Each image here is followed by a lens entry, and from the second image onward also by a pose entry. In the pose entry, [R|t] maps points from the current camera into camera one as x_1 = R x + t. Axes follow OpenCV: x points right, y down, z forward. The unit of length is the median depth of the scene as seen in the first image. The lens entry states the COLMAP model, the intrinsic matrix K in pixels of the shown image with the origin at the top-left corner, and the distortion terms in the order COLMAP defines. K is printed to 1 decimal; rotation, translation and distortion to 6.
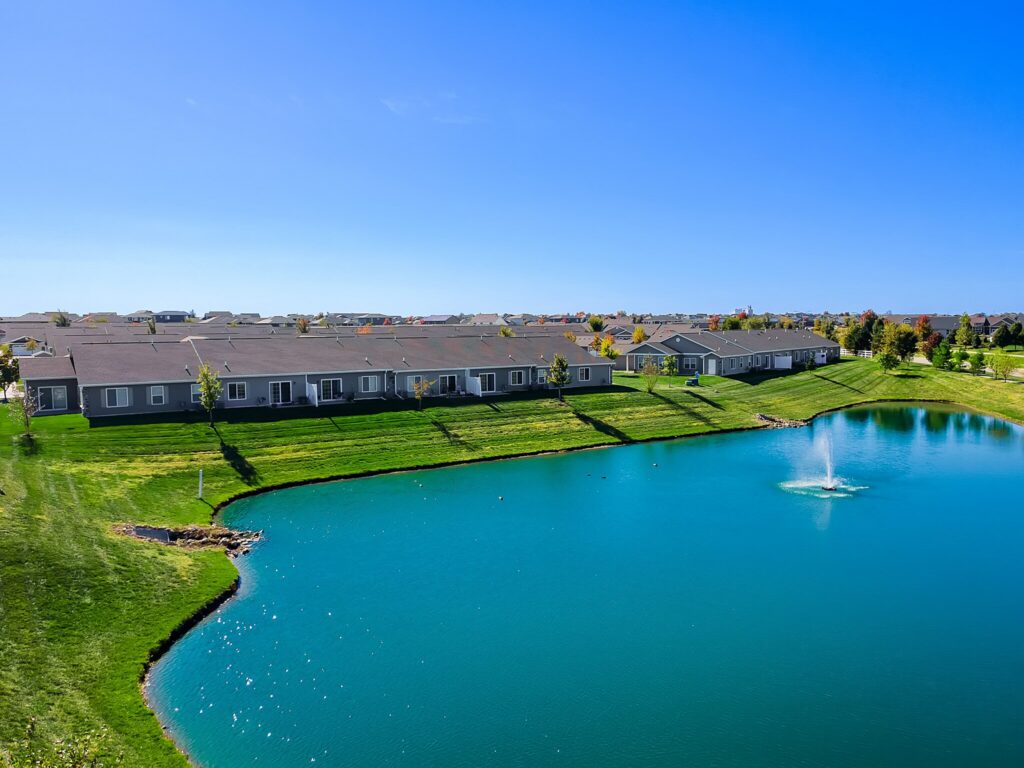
lens RADIAL K [[763.1, 0, 512.0], [0, 763.1, 384.0], [0, 0, 1]] dist [0.032487, 0.035892]
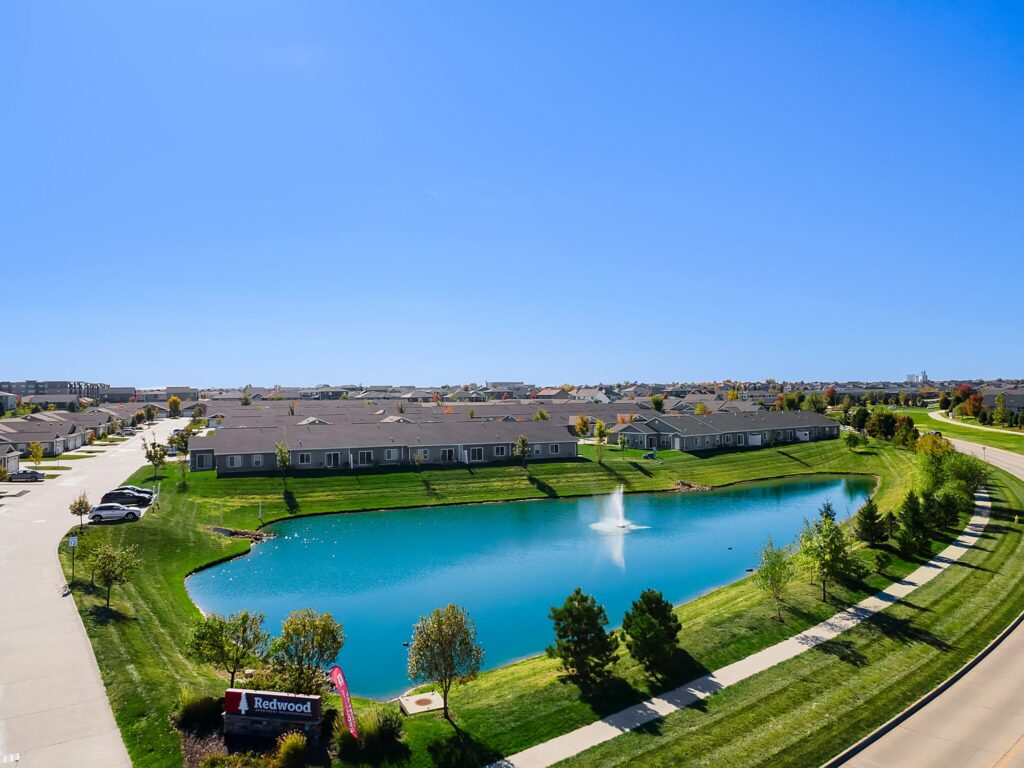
lens RADIAL K [[763.1, 0, 512.0], [0, 763.1, 384.0], [0, 0, 1]] dist [0.032487, 0.035892]
pose [[0.974721, -0.006016, -0.223346, 0.416247], [-0.012980, 0.996424, -0.083485, -0.017039], [0.223050, 0.084274, 0.971157, -0.465181]]
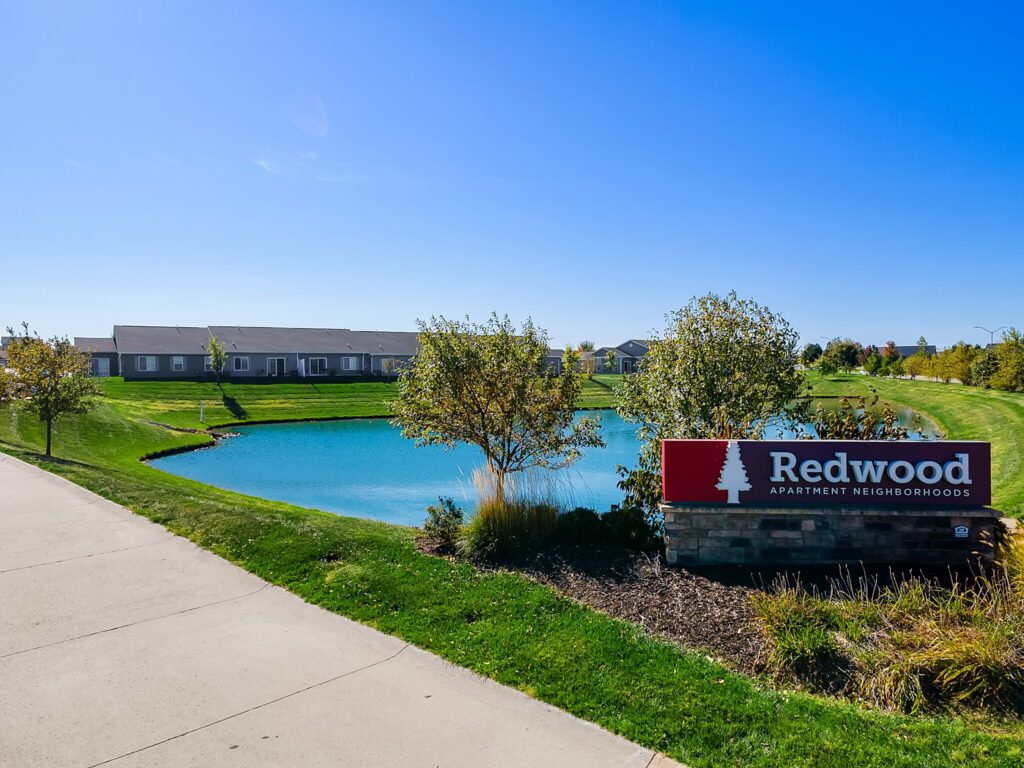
lens RADIAL K [[748.3, 0, 512.0], [0, 748.3, 384.0], [0, 0, 1]] dist [0.047442, 0.002844]
pose [[0.998942, 0.003811, -0.045826, 0.140403], [-0.006807, 0.997836, -0.065406, 0.118798], [0.045477, 0.065649, 0.996806, -0.207158]]
